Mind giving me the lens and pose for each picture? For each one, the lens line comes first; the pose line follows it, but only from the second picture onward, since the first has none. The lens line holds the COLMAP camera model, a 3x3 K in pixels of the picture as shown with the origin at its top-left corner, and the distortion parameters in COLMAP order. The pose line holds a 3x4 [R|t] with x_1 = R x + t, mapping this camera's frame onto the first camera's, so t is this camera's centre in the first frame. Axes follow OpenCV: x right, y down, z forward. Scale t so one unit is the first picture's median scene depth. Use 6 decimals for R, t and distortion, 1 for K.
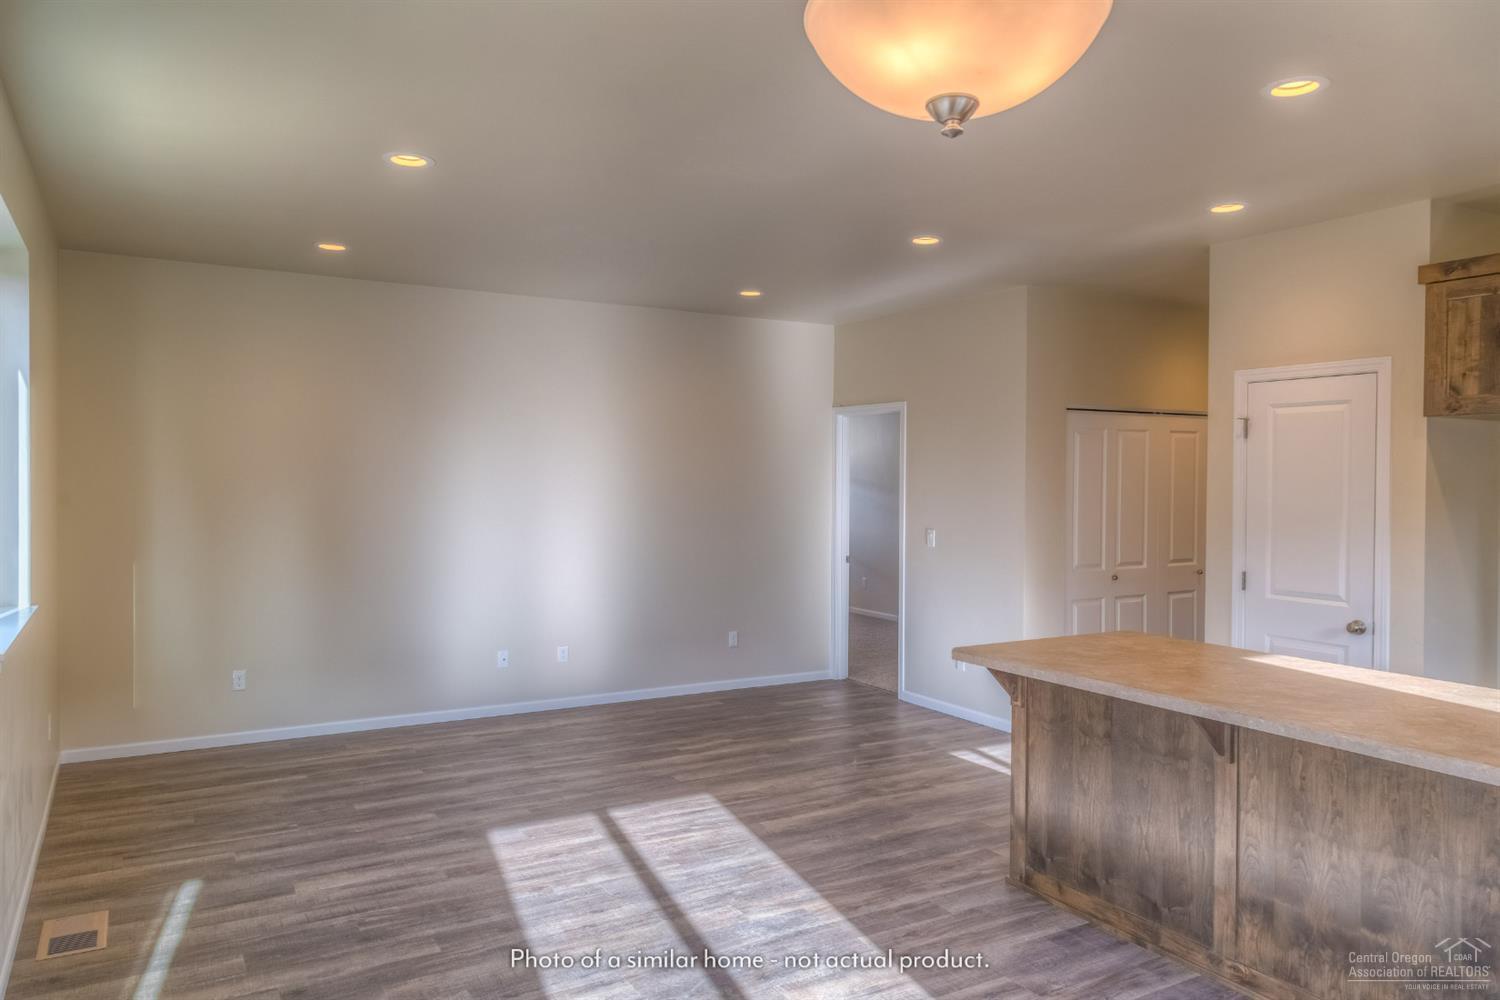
lens RADIAL K [[1024.7, 0, 749.0], [0, 1024.7, 496.4], [0, 0, 1]] dist [0.019252, -0.003676]
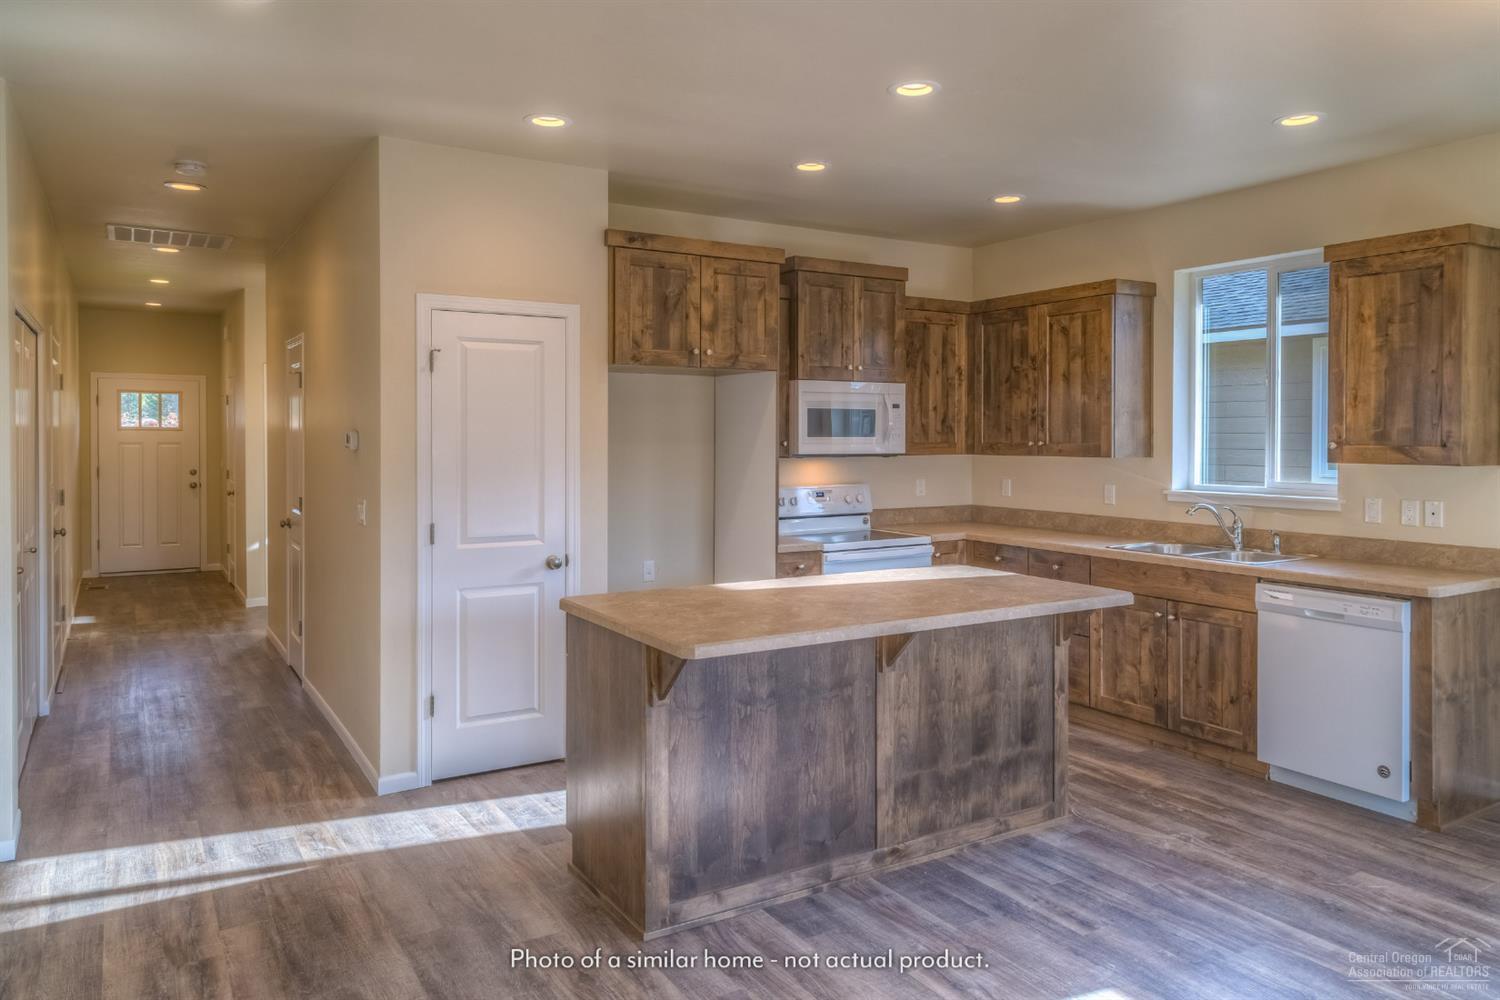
lens RADIAL K [[1024.7, 0, 783.9], [0, 1024.7, 452.5], [0, 0, 1]] dist [0.019252, -0.003676]
pose [[-0.017546, -0.024084, 0.999556, -0.485322], [0.015132, 0.999589, 0.024351, -0.005423], [-0.999732, 0.015553, -0.017174, 0.861681]]
